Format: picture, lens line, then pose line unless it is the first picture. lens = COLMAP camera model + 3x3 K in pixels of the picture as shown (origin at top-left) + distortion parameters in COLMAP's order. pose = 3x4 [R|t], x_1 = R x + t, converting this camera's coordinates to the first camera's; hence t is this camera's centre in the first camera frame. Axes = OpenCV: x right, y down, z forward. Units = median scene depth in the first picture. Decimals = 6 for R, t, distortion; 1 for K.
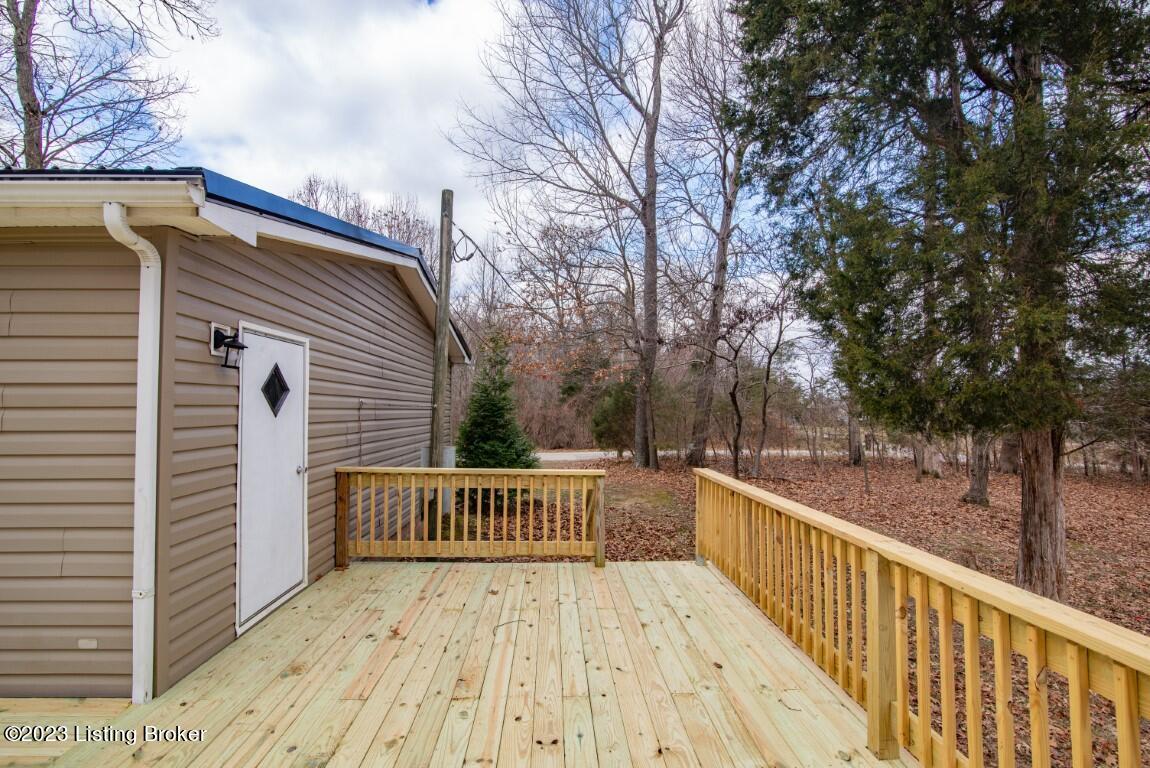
lens RADIAL K [[529.3, 0, 571.2], [0, 529.3, 388.0], [0, 0, 1]] dist [-0.005964, -0.000473]
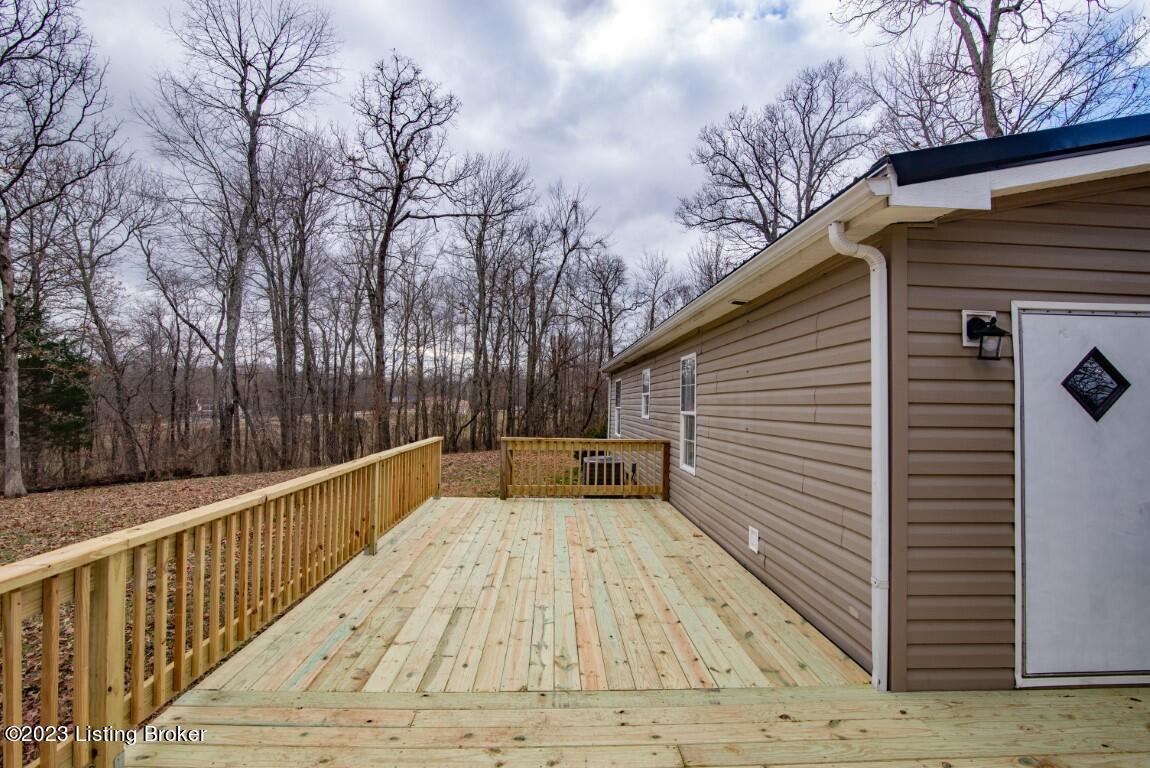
lens RADIAL K [[529.3, 0, 574.8], [0, 529.3, 387.9], [0, 0, 1]] dist [-0.005964, -0.000473]
pose [[0.013945, -0.030905, -0.999425, 0.195181], [0.019953, 0.999332, -0.030624, 0.020381], [0.999704, -0.019515, 0.014552, 0.326839]]
